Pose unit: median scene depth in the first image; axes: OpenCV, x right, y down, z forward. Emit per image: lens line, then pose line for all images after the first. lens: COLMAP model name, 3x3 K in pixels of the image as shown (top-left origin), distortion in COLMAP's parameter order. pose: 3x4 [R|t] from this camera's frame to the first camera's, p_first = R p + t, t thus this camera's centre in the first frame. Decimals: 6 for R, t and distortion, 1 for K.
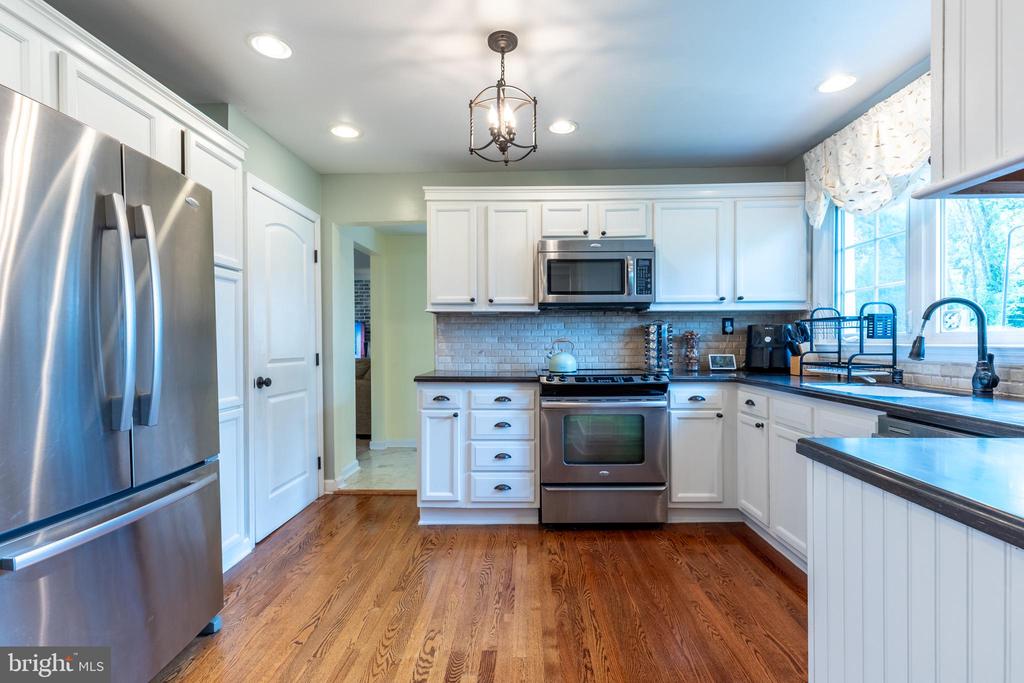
lens RADIAL K [[456.6, 0, 515.7], [0, 456.6, 342.3], [0, 0, 1]] dist [0.000112, 0.000362]
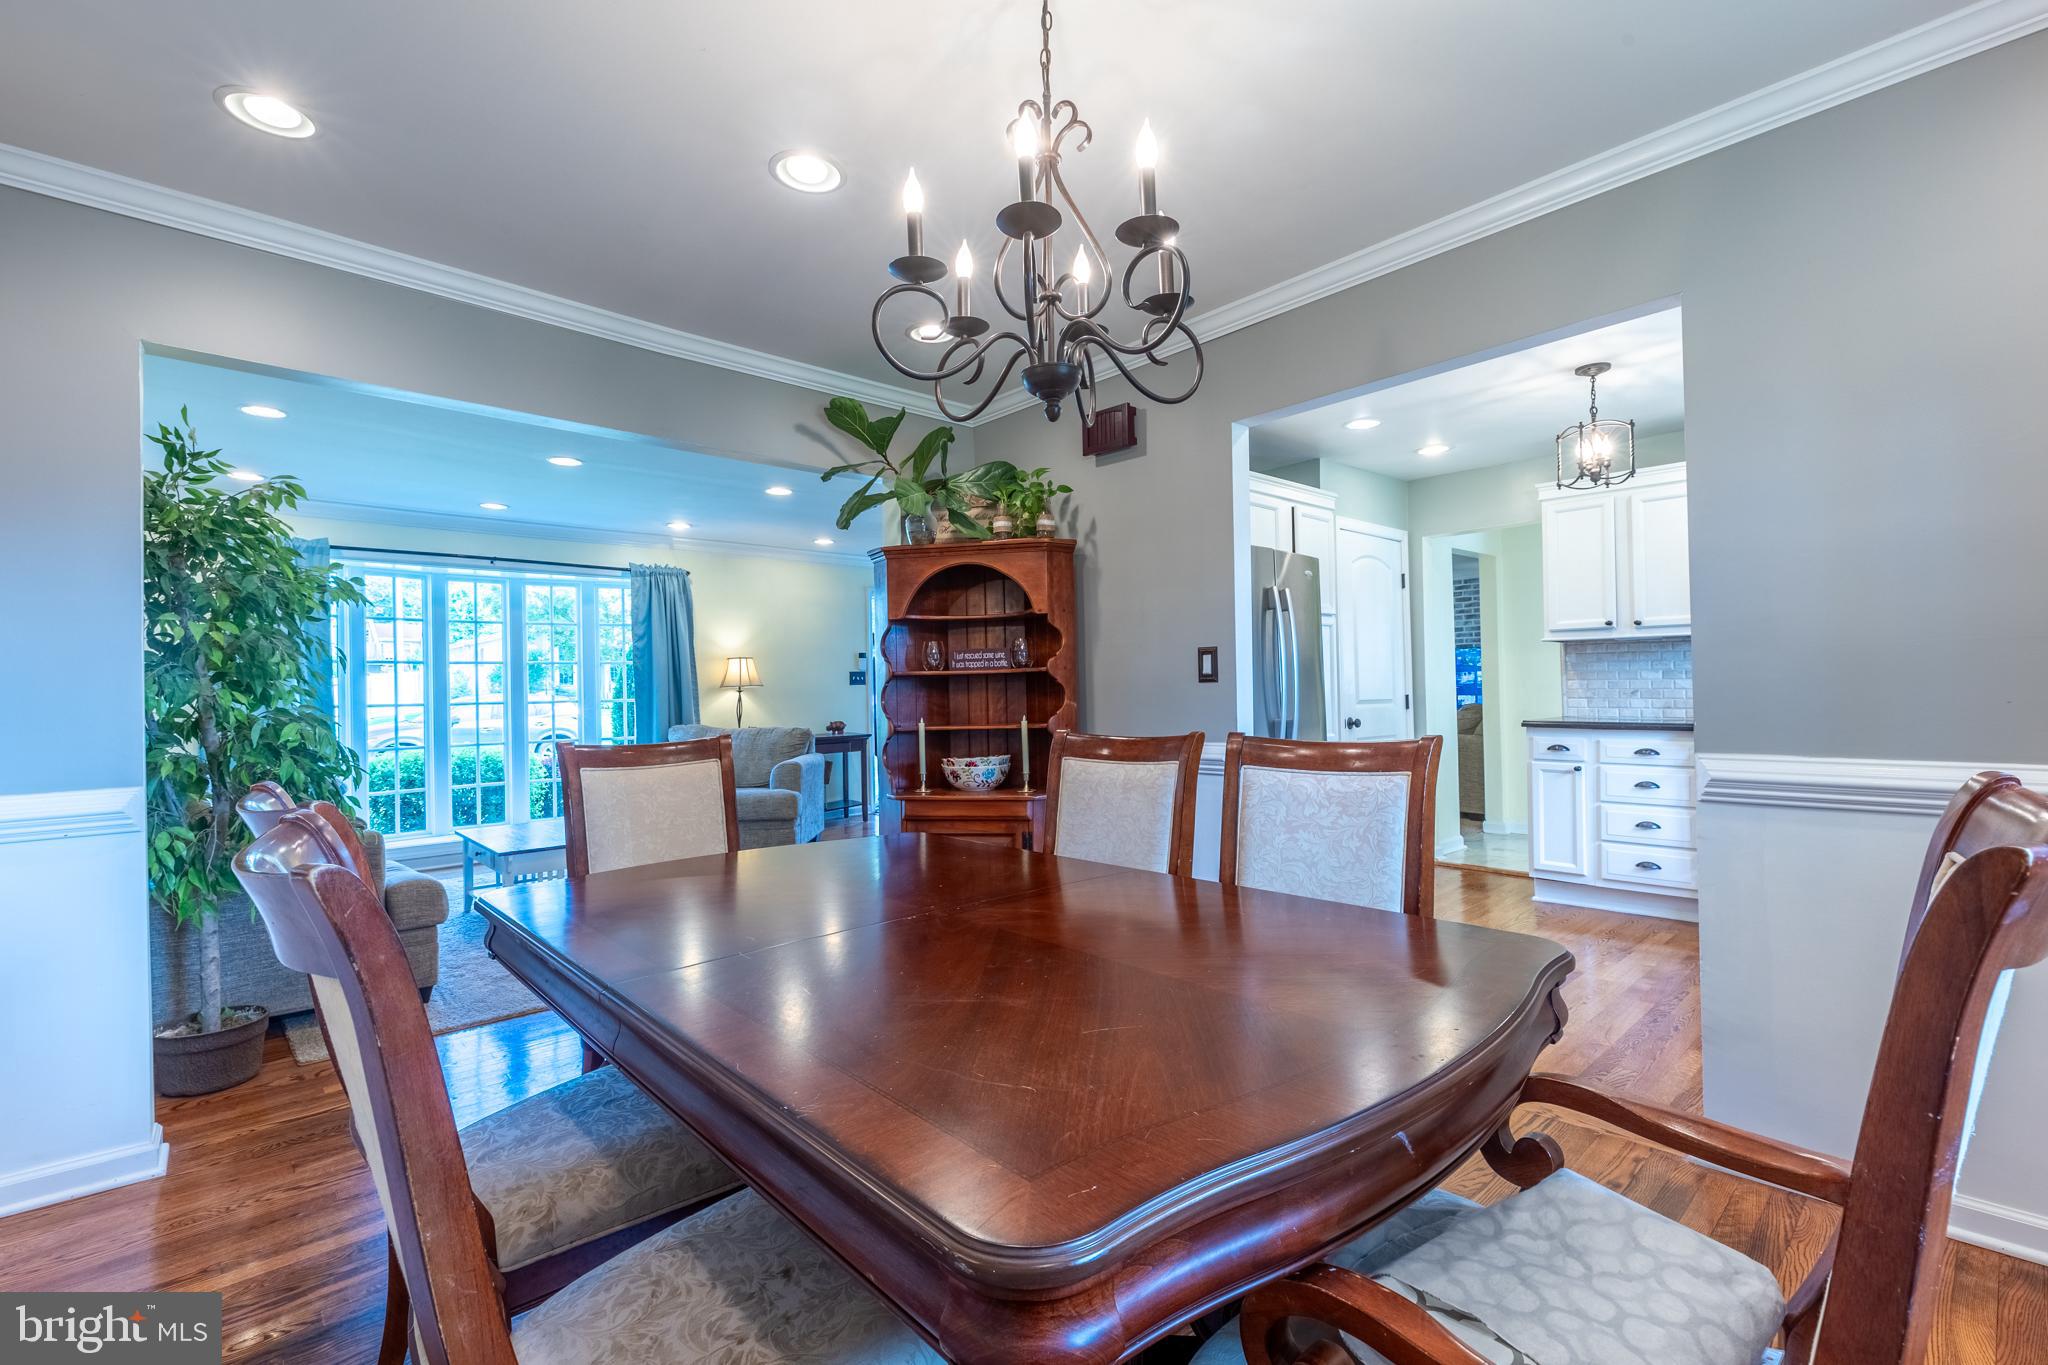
lens RADIAL K [[933.9, 0, 1028.7], [0, 933.9, 677.2], [0, 0, 1]] dist [0.013084, 0.000084]
pose [[0.701847, -0.016827, -0.712129, 0.370226], [0.013966, 0.999854, -0.009861, -0.001262], [0.712191, -0.003024, 0.701980, -0.858964]]
